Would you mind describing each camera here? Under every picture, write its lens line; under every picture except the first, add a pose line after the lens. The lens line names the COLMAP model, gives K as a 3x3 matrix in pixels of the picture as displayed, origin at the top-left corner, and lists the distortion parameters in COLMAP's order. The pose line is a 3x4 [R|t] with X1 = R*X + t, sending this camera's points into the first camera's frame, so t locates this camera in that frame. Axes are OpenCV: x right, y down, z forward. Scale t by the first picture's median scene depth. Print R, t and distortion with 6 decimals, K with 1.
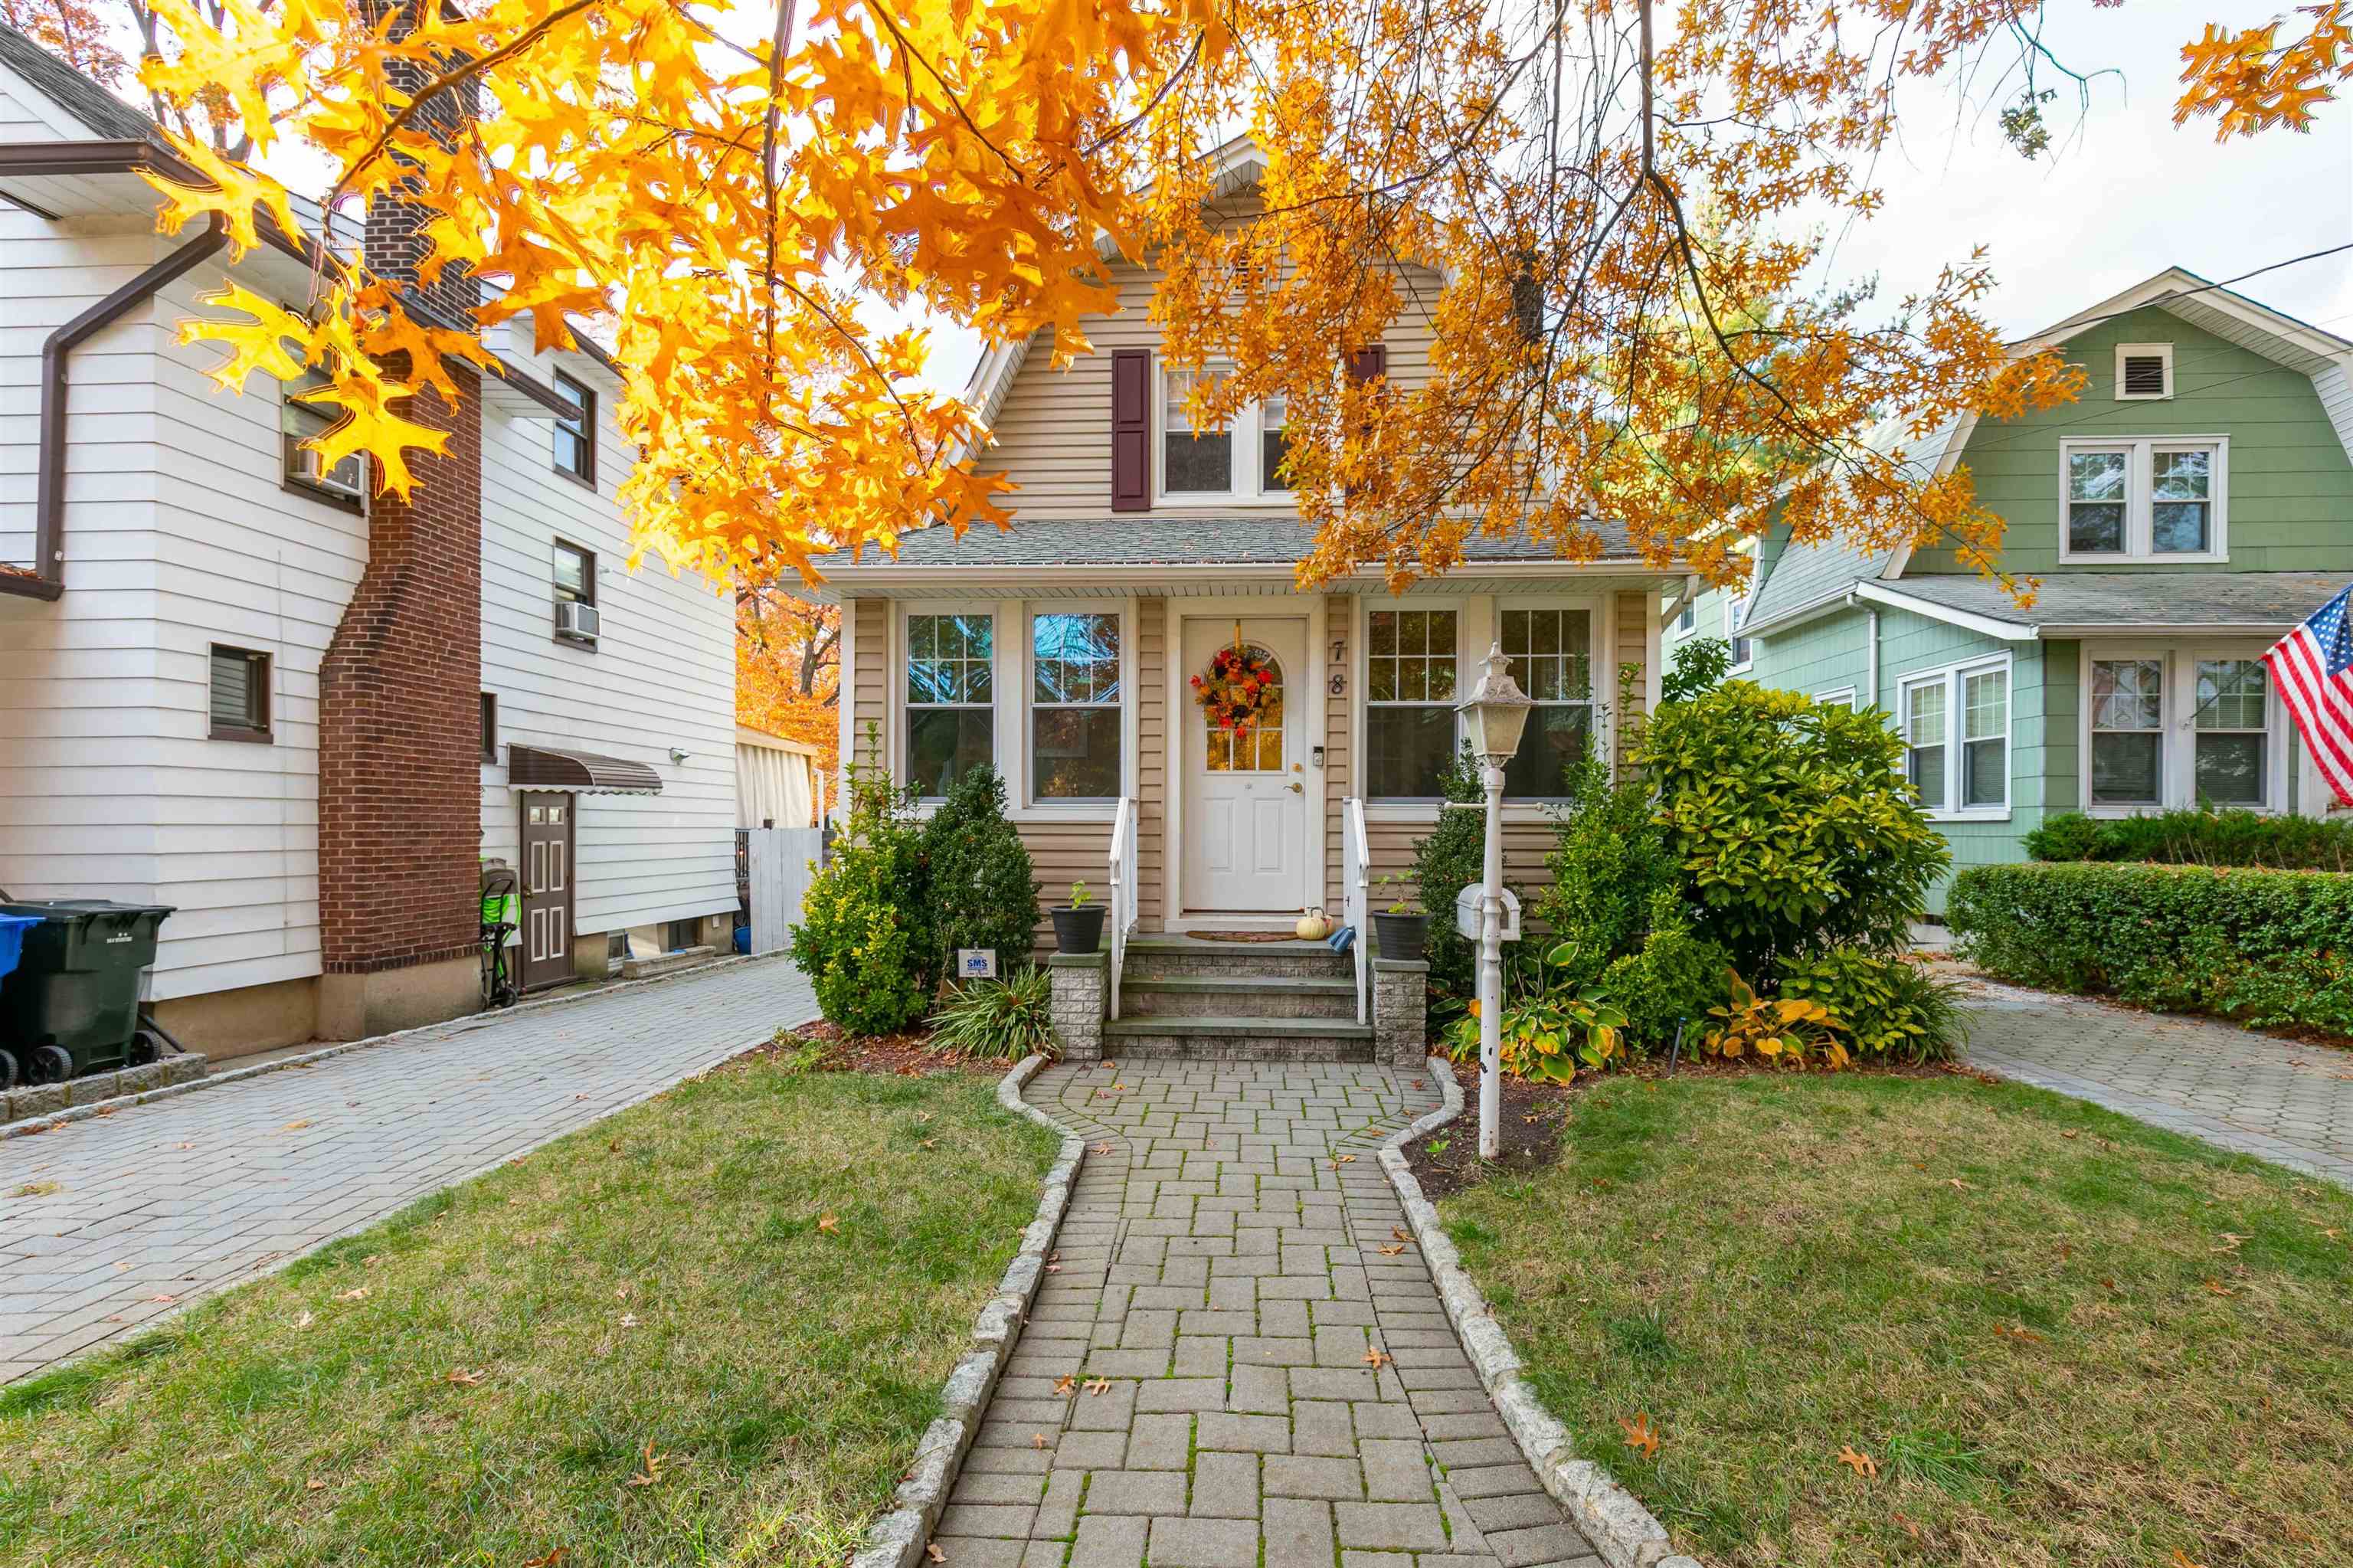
lens RADIAL K [[1112.1, 0, 1181.2], [0, 1112.1, 814.2], [0, 0, 1]] dist [0.001435, -0.000403]
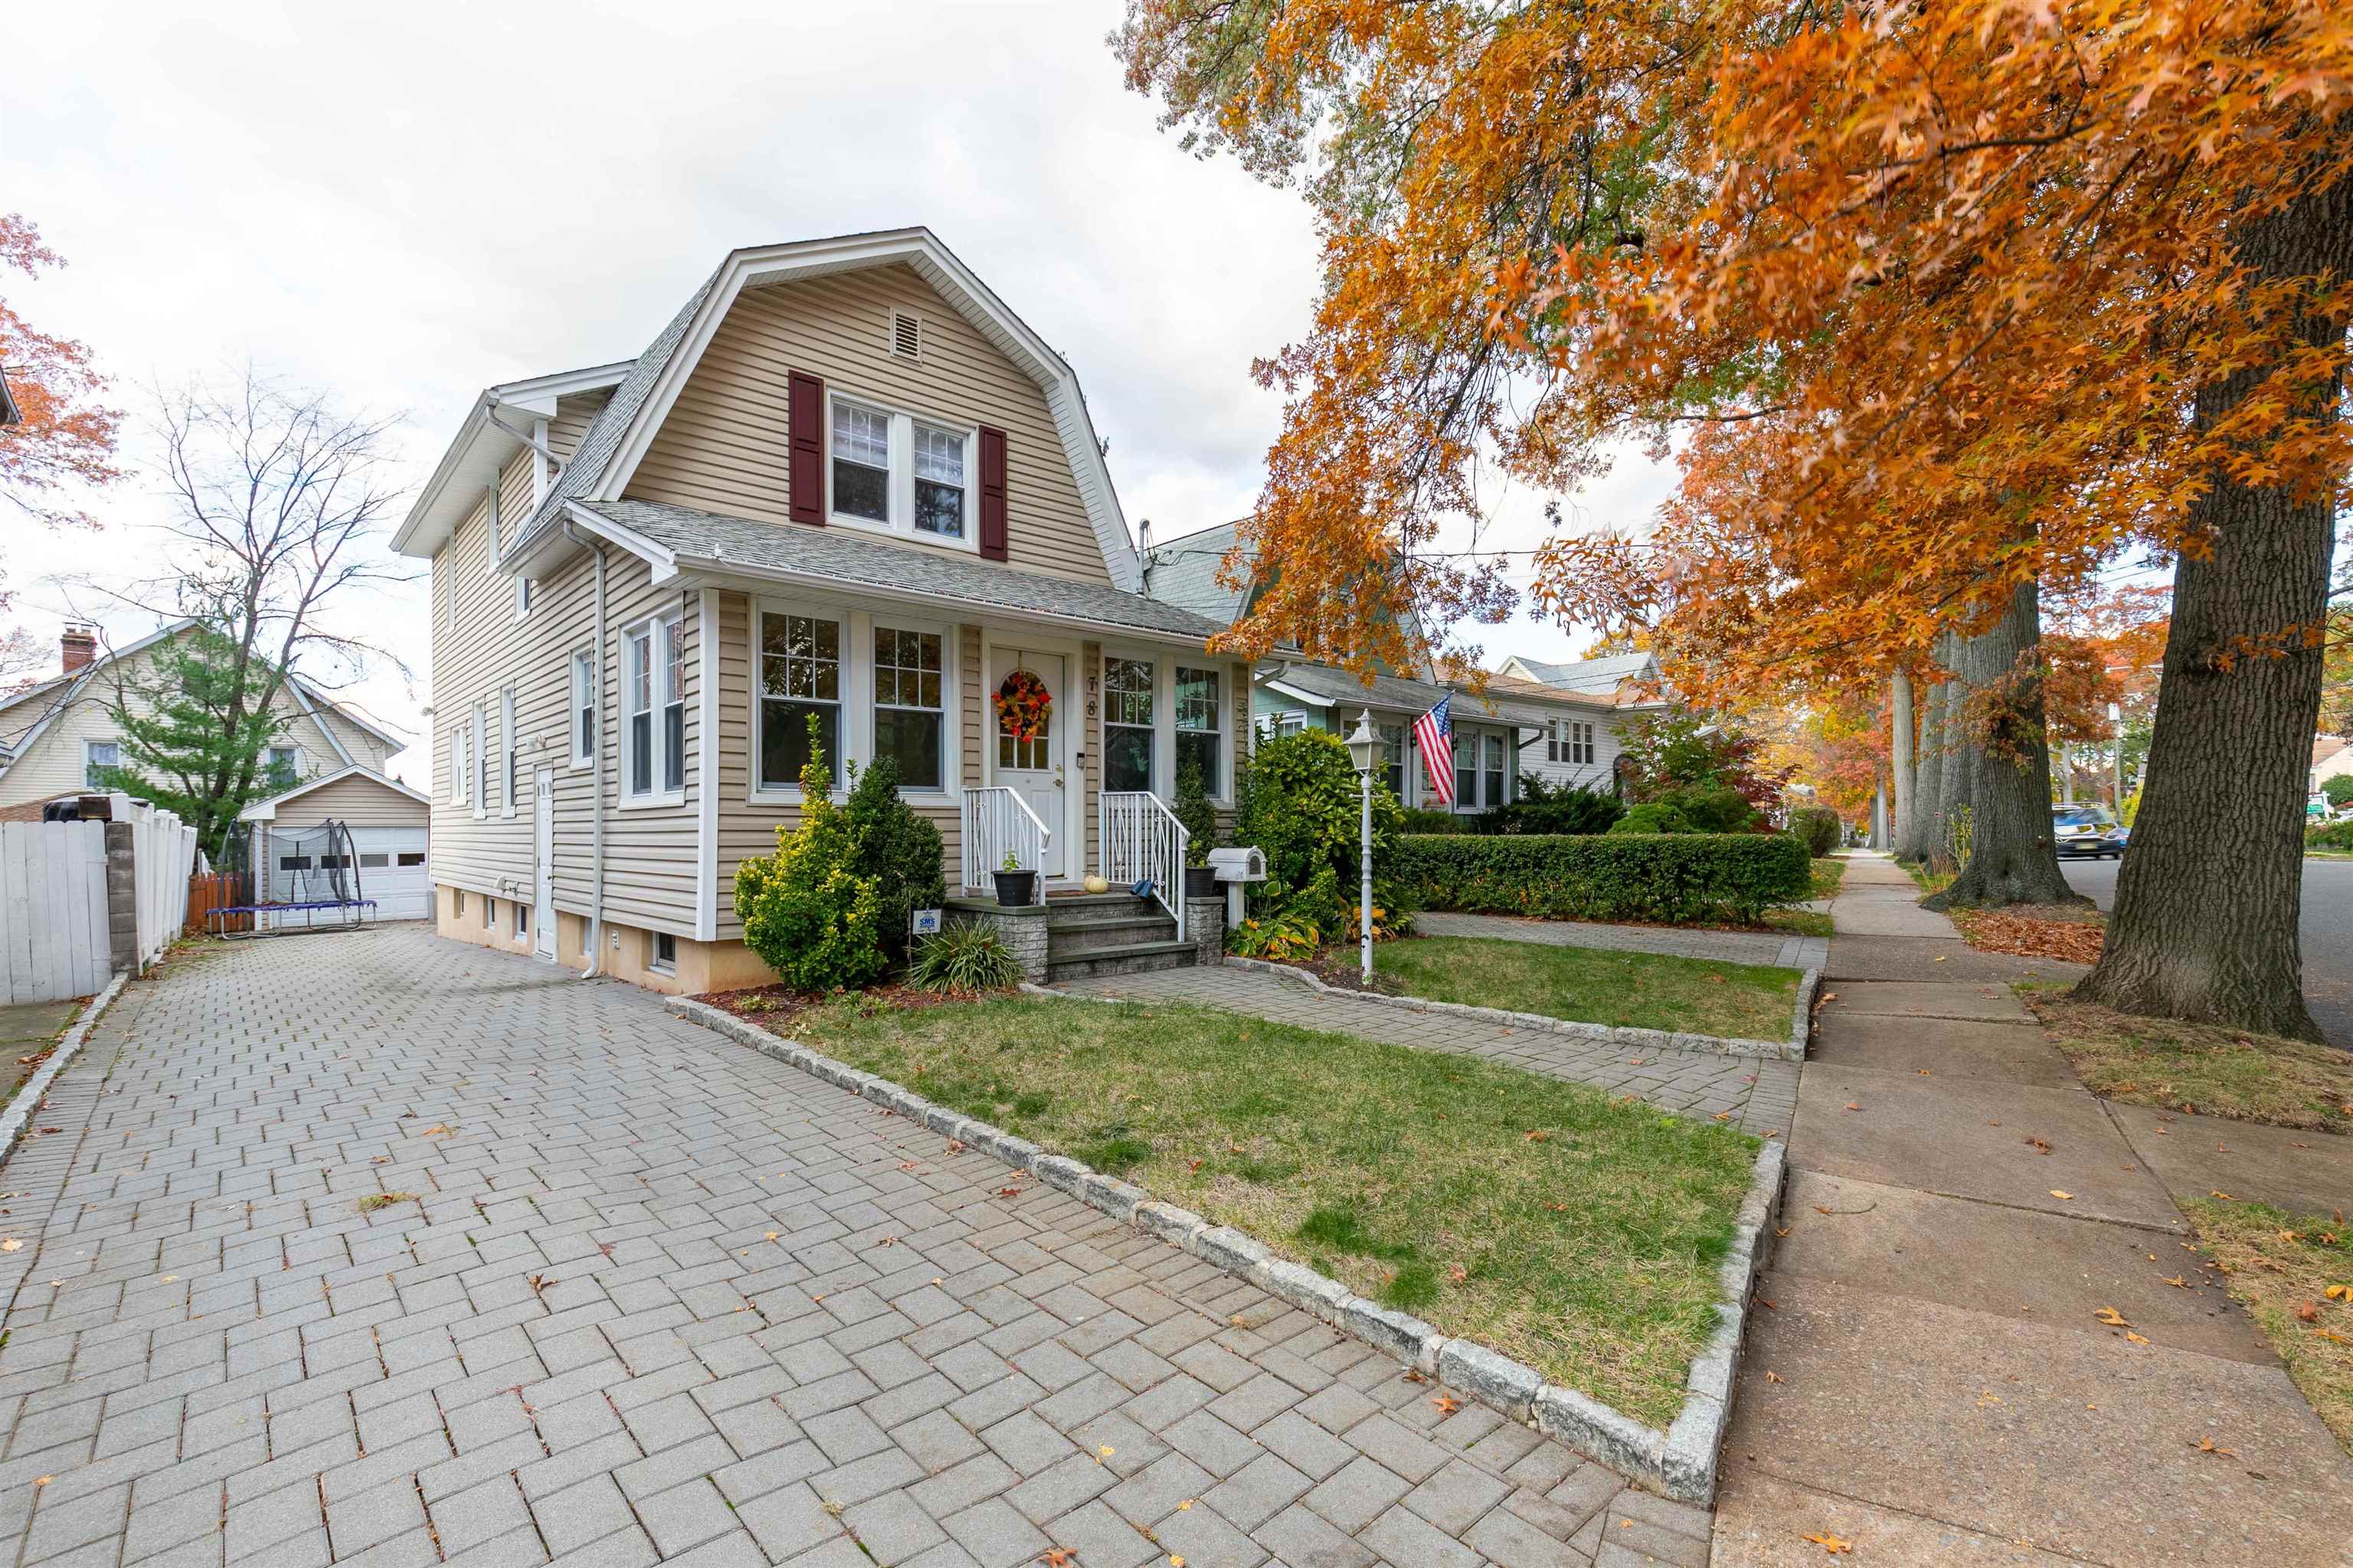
lens RADIAL K [[1077.9, 0, 1197.7], [0, 1077.9, 827.4], [0, 0, 1]] dist [0.009902, -0.001766]
pose [[0.703670, -0.003795, 0.710517, -0.696991], [-0.011746, 0.999787, 0.016973, 0.005913], [-0.710430, -0.020289, 0.703476, -0.036661]]
